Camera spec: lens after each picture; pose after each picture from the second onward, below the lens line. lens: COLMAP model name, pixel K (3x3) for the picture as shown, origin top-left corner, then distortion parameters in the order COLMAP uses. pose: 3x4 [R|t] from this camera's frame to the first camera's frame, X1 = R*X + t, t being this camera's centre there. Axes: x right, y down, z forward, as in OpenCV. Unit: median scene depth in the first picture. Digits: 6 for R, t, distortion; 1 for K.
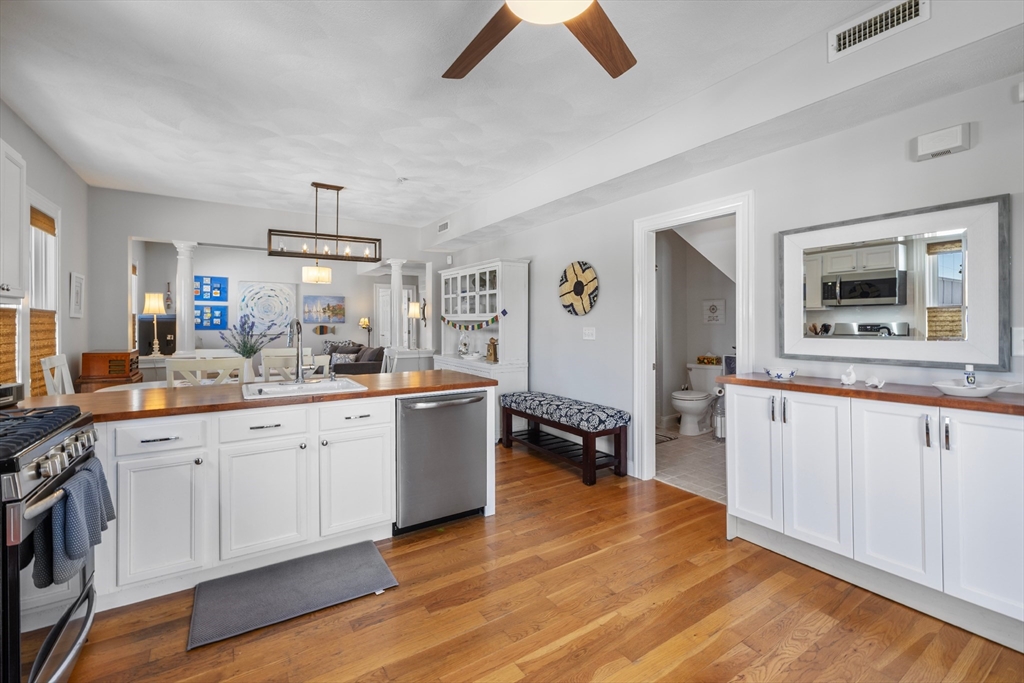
lens RADIAL K [[443.6, 0, 496.2], [0, 443.6, 317.5], [0, 0, 1]] dist [0.001068, 0.000951]
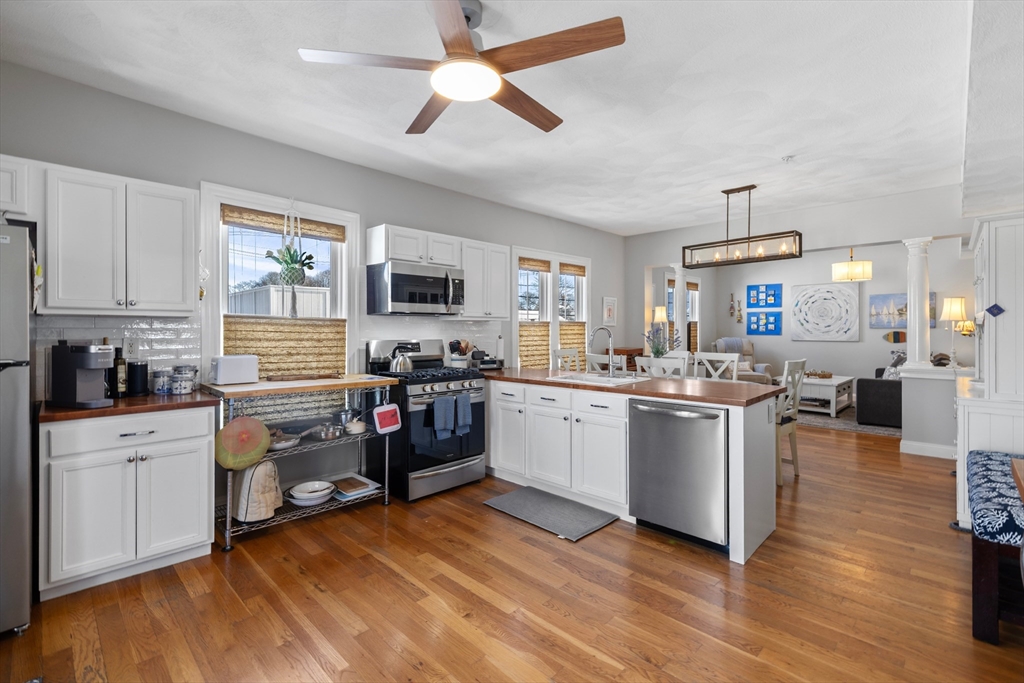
lens RADIAL K [[443.6, 0, 504.9], [0, 443.6, 334.0], [0, 0, 1]] dist [0.001068, 0.000951]
pose [[0.227464, 0.011143, -0.973723, 0.454165], [0.014748, 0.999780, 0.014887, 0.001610], [0.973675, -0.017747, 0.227249, 0.263669]]
